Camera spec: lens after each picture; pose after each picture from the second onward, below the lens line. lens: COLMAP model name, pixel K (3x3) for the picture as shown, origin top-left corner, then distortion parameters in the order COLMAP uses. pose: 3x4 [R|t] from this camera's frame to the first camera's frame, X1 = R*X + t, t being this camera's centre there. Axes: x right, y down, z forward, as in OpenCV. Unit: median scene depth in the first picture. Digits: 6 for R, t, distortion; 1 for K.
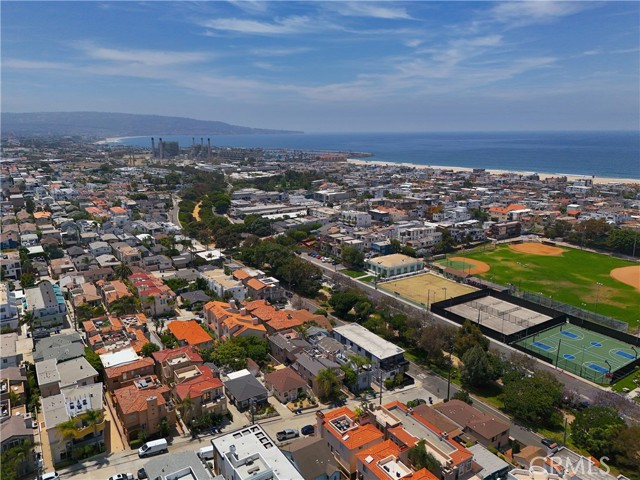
lens RADIAL K [[470.9, 0, 322.5], [0, 470.9, 235.7], [0, 0, 1]] dist [0.071907, -0.054701]
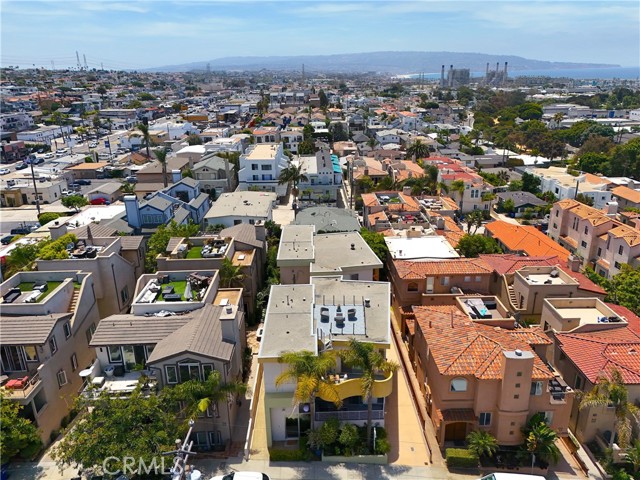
lens RADIAL K [[470.9, 0, 321.0], [0, 470.9, 238.9], [0, 0, 1]] dist [0.071907, -0.054701]
pose [[0.844005, 0.166815, -0.509733, -0.114446], [-0.102875, 0.983106, 0.151393, 0.079566], [0.526376, -0.075338, 0.846907, 0.230037]]
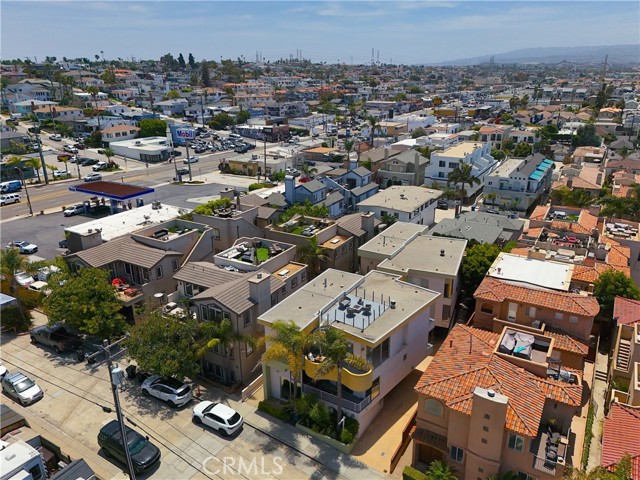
lens RADIAL K [[470.9, 0, 321.2], [0, 470.9, 240.3], [0, 0, 1]] dist [0.071907, -0.054701]
pose [[0.429255, 0.304164, -0.850426, -0.062472], [-0.188922, 0.950996, 0.244775, 0.068769], [0.883204, 0.055593, 0.465683, 0.272521]]
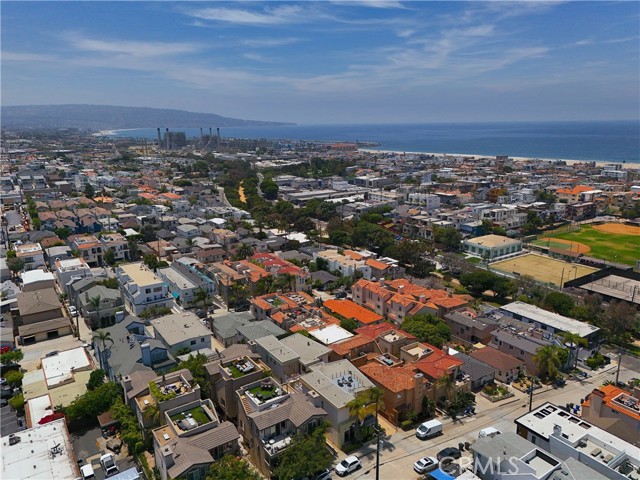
lens RADIAL K [[470.9, 0, 324.0], [0, 470.9, 240.3], [0, 0, 1]] dist [0.071907, -0.054701]
pose [[0.999757, -0.010787, 0.019209, -0.199002], [0.010309, 0.999639, 0.024806, 0.022379], [-0.019470, -0.024601, 0.999508, 0.041664]]
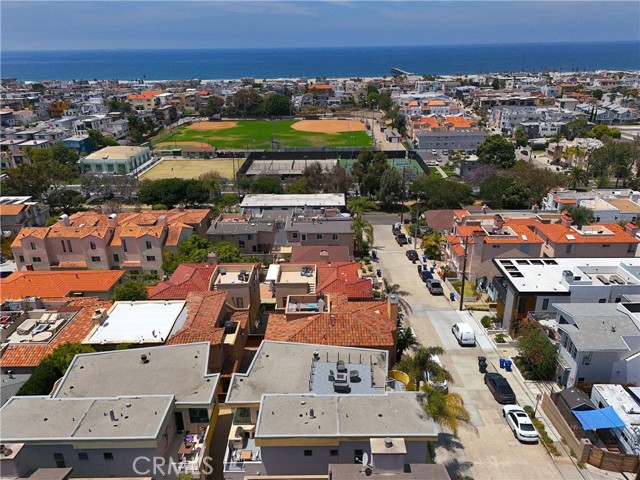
lens RADIAL K [[470.9, 0, 320.8], [0, 470.9, 236.8], [0, 0, 1]] dist [0.071907, -0.054701]
pose [[0.560298, -0.319432, 0.764218, -0.273627], [0.199087, 0.947533, 0.250091, 0.051085], [-0.804009, 0.012020, 0.594496, 0.278265]]
